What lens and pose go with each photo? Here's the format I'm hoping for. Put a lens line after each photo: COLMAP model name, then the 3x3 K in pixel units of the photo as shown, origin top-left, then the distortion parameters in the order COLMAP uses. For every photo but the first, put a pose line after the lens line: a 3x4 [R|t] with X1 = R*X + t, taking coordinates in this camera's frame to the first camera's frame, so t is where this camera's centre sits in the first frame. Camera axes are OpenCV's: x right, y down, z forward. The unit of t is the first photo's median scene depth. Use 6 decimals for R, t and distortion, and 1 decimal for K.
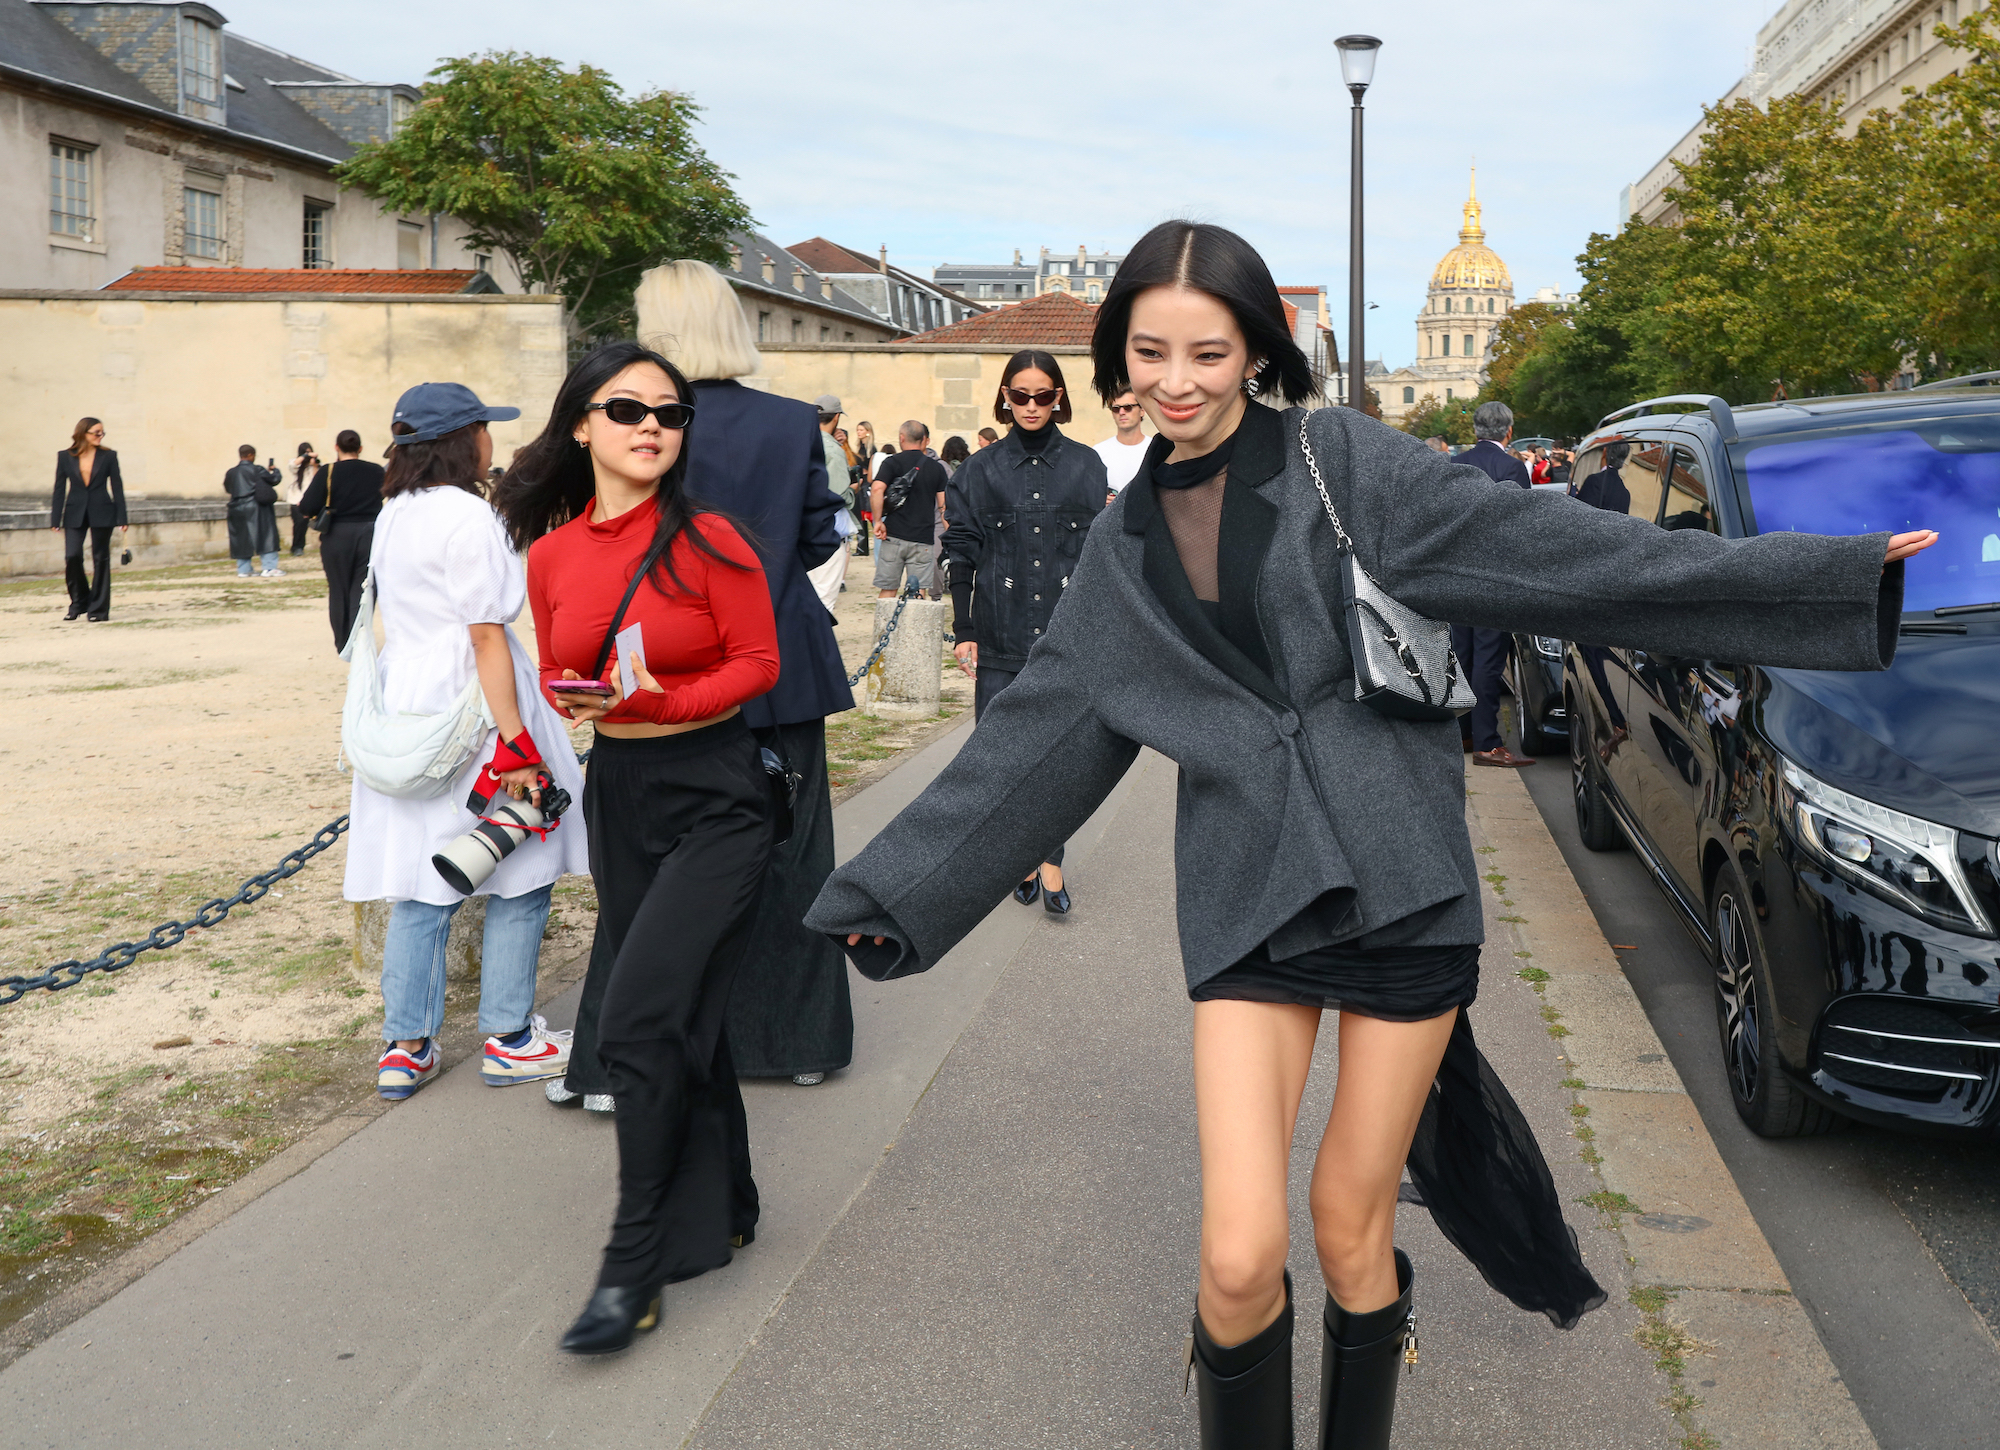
lens RADIAL K [[1713.2, 0, 1000.0], [0, 1713.2, 725.0], [0, 0, 1]] dist [-0.003448, 0.007256]
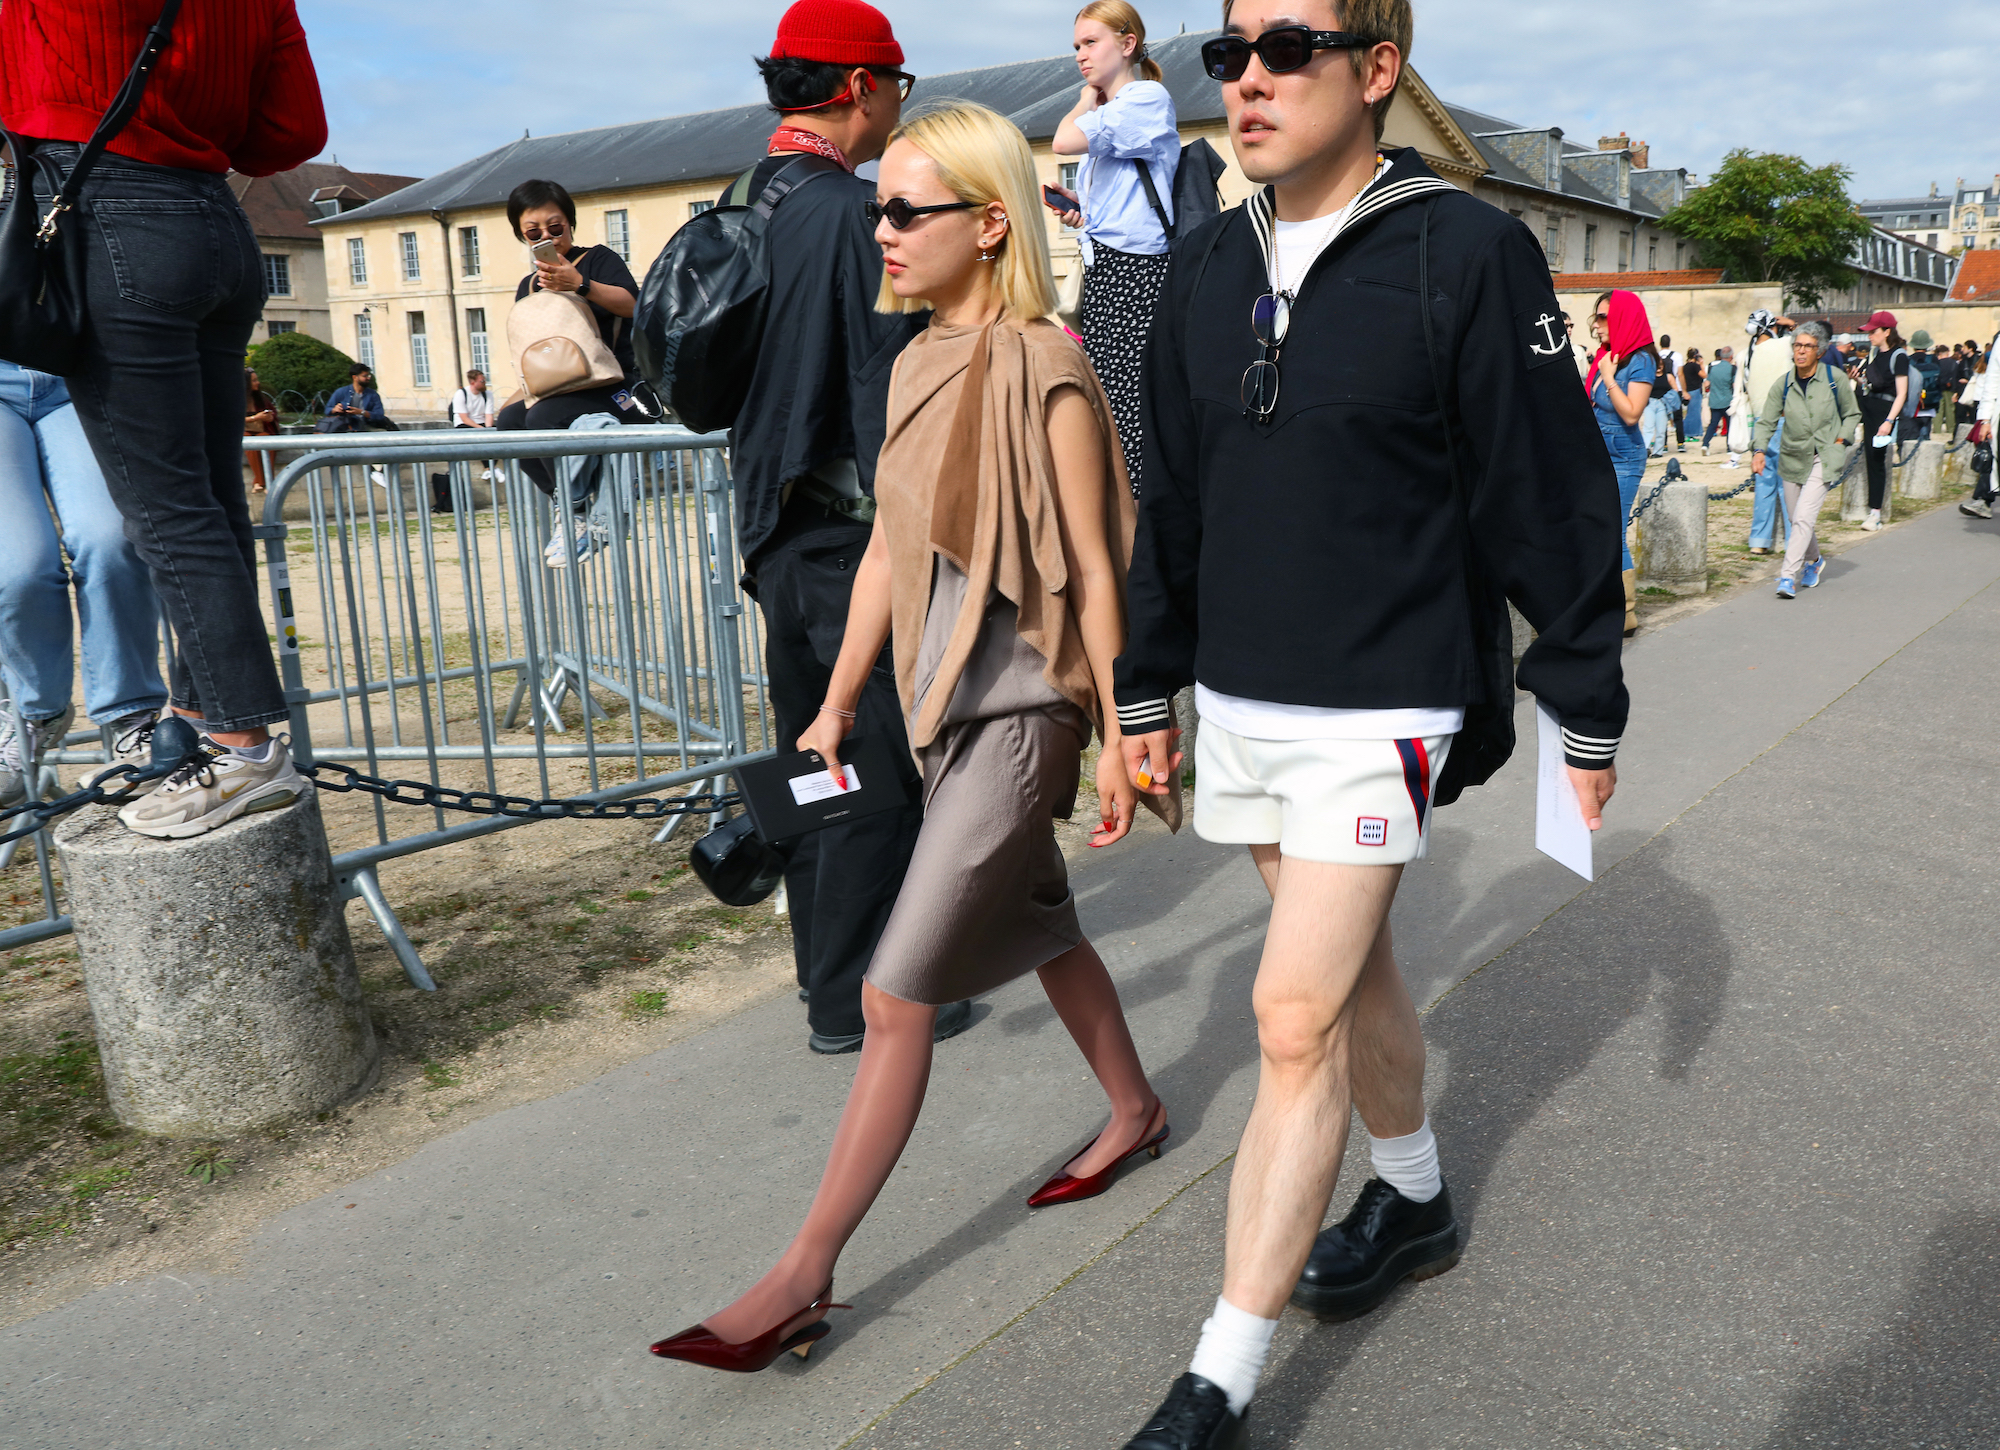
lens RADIAL K [[1713.2, 0, 1000.0], [0, 1713.2, 725.0], [0, 0, 1]] dist [-0.003448, 0.007256]
pose [[0.909657, 0.074652, -0.408597, -0.201724], [-0.054824, 0.996689, 0.060044, 0.156760], [0.411727, -0.032219, 0.910738, -0.995483]]
